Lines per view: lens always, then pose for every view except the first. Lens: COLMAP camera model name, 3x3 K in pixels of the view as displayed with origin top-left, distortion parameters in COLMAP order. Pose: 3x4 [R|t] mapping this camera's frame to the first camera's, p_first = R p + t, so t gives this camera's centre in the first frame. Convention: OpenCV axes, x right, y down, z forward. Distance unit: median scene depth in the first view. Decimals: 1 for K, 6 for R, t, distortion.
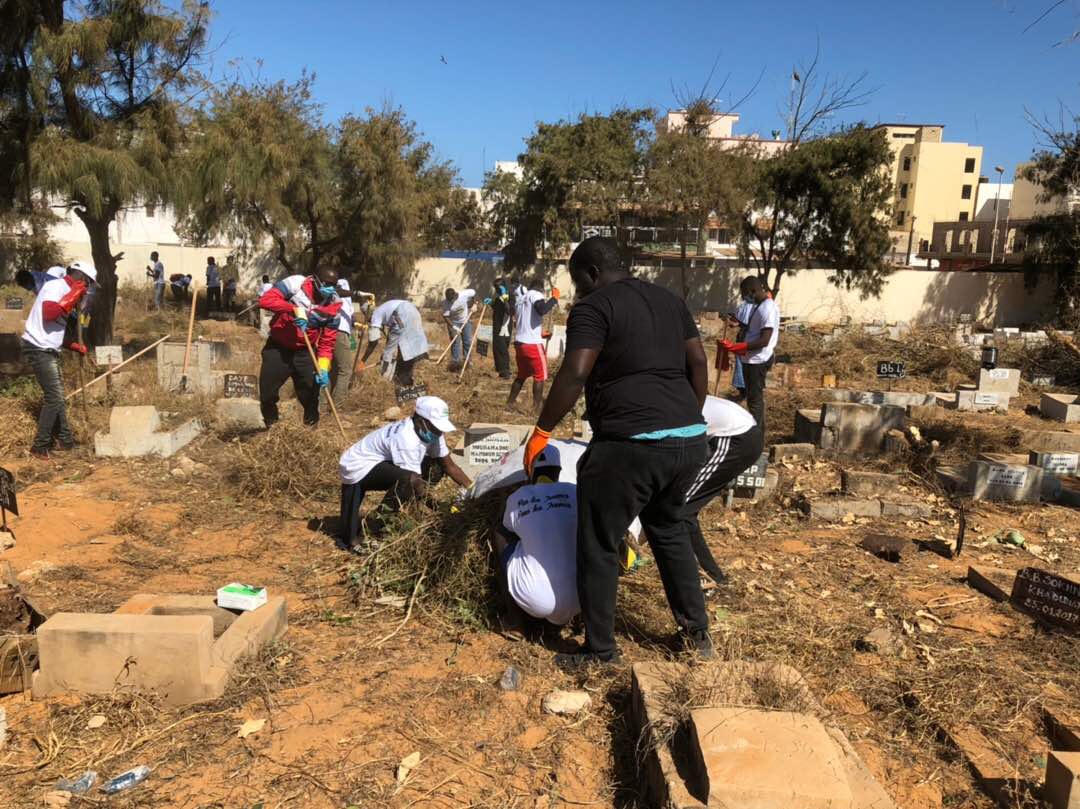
lens RADIAL K [[850.1, 0, 522.3], [0, 850.1, 396.4], [0, 0, 1]] dist [0.025462, -0.000957]
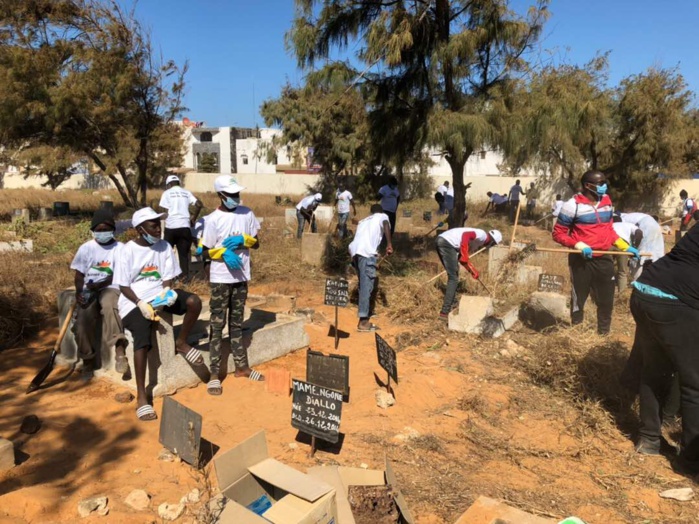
lens RADIAL K [[550.2, 0, 338.1], [0, 550.2, 256.7], [0, 0, 1]] dist [0.025462, -0.000957]
pose [[0.791383, 0.060273, -0.608342, -0.056331], [-0.077111, 0.997021, -0.001531, -0.019790], [0.606438, 0.048122, 0.793674, 0.094515]]
